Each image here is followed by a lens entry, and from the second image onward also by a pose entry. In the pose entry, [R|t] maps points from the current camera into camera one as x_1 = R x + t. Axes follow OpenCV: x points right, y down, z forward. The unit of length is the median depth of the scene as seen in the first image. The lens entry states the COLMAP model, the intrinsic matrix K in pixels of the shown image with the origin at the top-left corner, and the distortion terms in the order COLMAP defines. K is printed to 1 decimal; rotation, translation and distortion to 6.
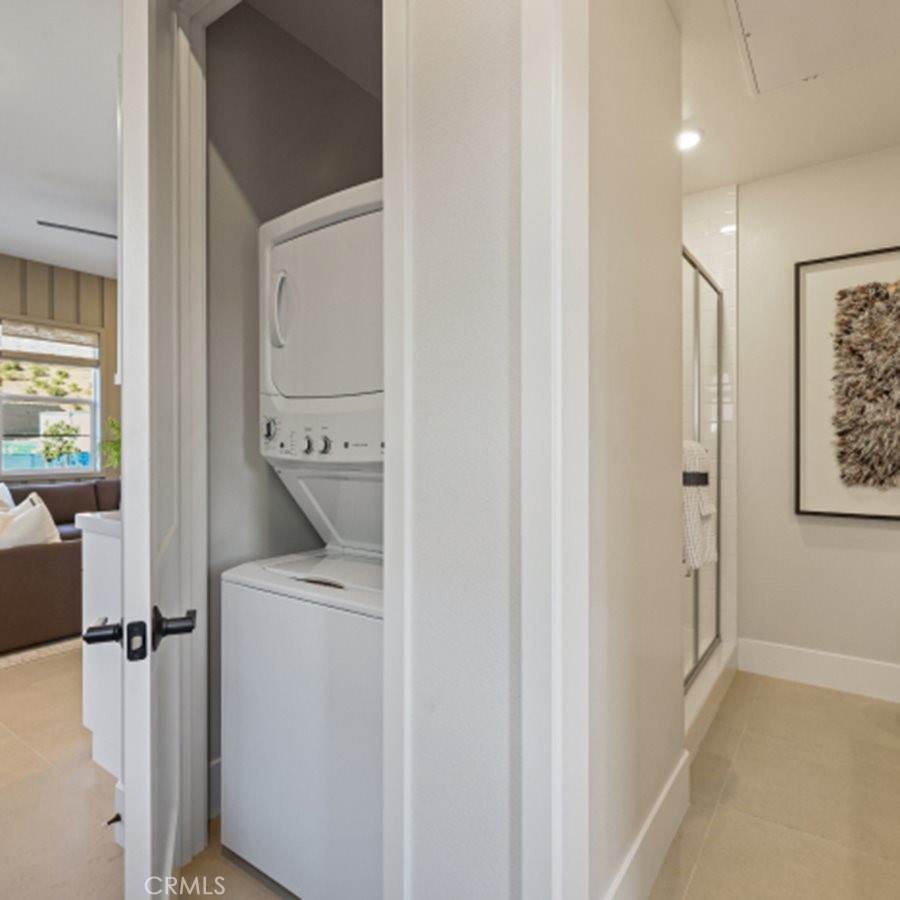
lens RADIAL K [[557.8, 0, 448.0], [0, 557.8, 444.3], [0, 0, 1]] dist [0.004887, -0.007431]
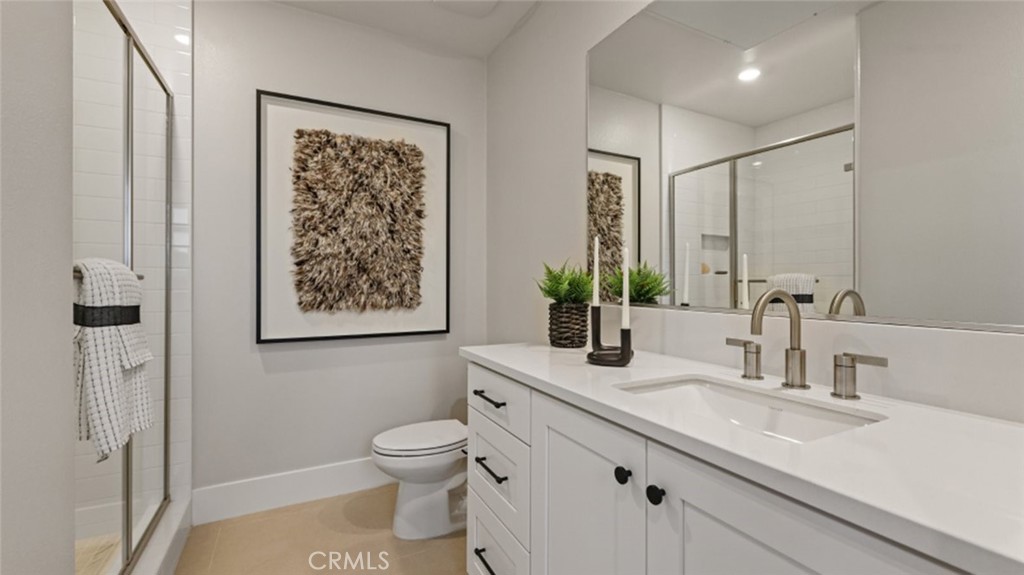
lens RADIAL K [[422.5, 0, 506.2], [0, 422.5, 281.2], [0, 0, 1]] dist [0.000391, 0.000029]
pose [[0.459367, 0.003013, 0.888241, 0.172191], [0.000597, 0.999993, -0.003701, 0.018167], [-0.888246, 0.002230, 0.459362, 0.281531]]
